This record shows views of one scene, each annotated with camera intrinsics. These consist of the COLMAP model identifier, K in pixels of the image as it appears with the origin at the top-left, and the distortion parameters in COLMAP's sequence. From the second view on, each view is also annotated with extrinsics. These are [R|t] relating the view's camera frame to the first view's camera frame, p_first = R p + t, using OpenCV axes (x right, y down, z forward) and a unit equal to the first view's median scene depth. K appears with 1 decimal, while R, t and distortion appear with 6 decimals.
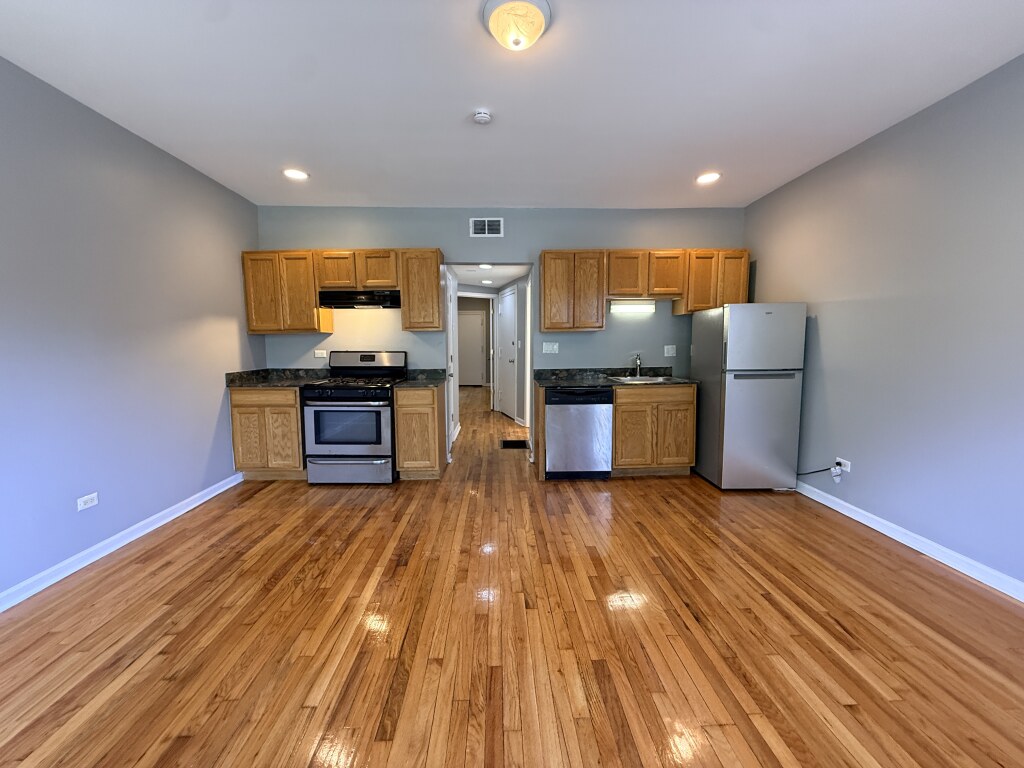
lens RADIAL K [[406.8, 0, 507.8], [0, 406.8, 382.9], [0, 0, 1]] dist [0.000356, -0.000167]
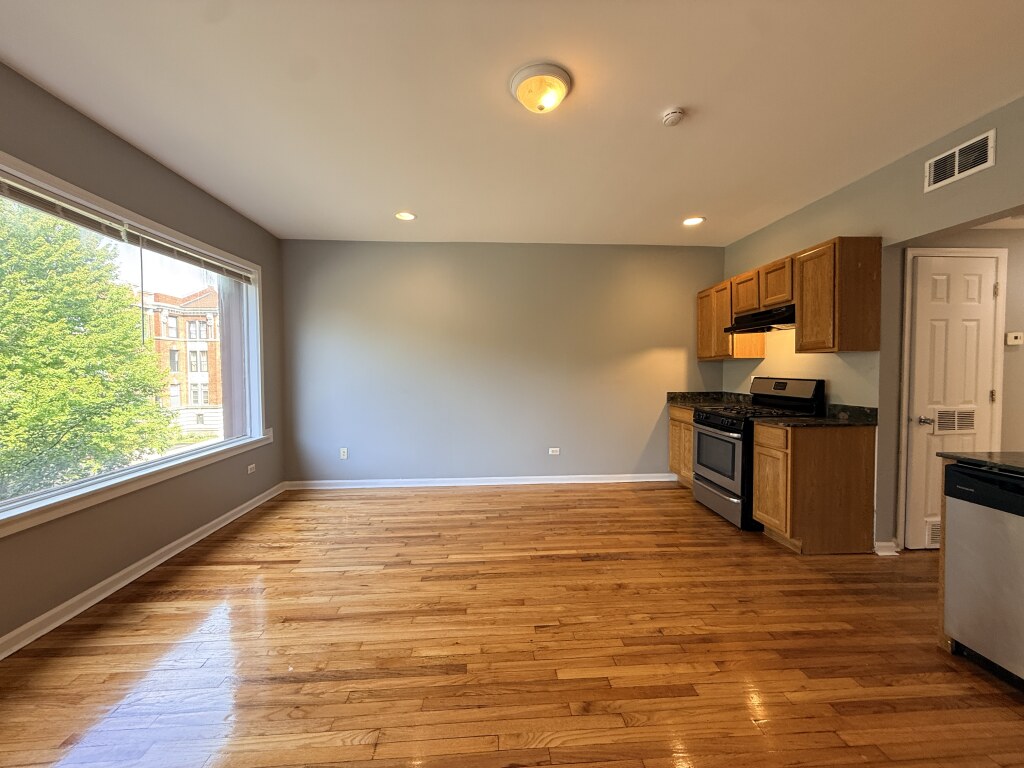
lens RADIAL K [[406.8, 0, 510.3], [0, 406.8, 384.5], [0, 0, 1]] dist [0.000356, -0.000167]
pose [[0.037219, 0.041530, -0.998444, 0.613407], [-0.094496, 0.994805, 0.037857, -0.052828], [0.994829, 0.092940, 0.040950, 0.488490]]
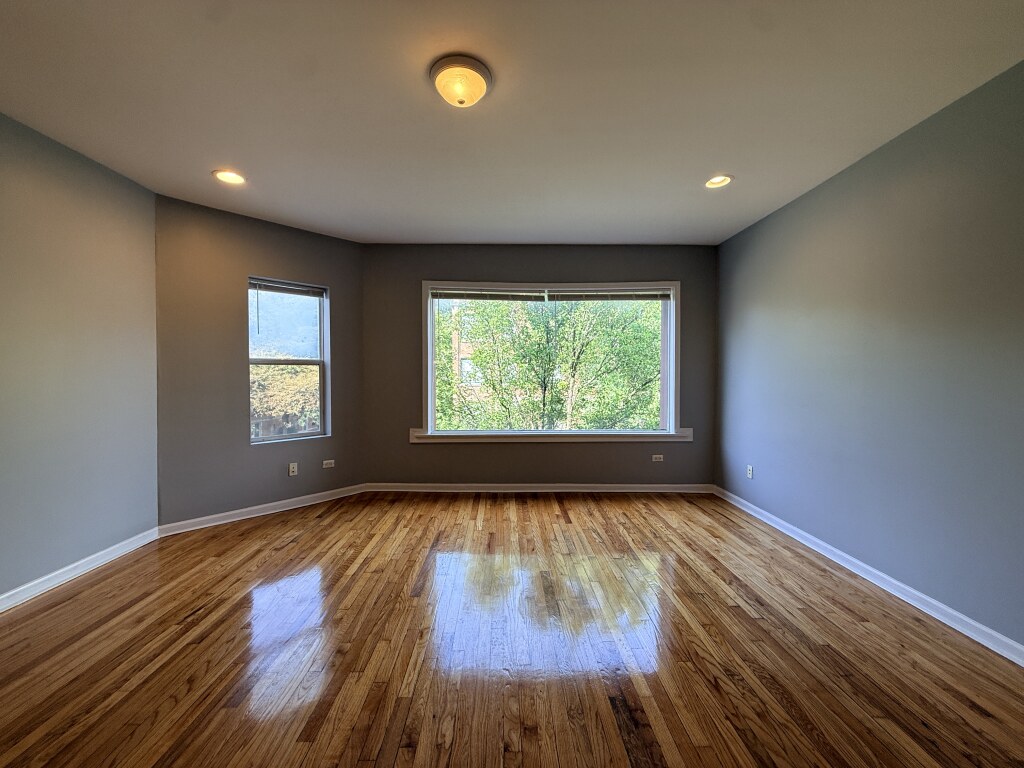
lens RADIAL K [[406.8, 0, 510.3], [0, 406.8, 383.5], [0, 0, 1]] dist [0.000356, -0.000167]
pose [[-0.999907, 0.002300, 0.013474, -0.064497], [0.003895, 0.992823, 0.119533, -0.111204], [-0.013102, 0.119574, -0.992739, 1.129857]]
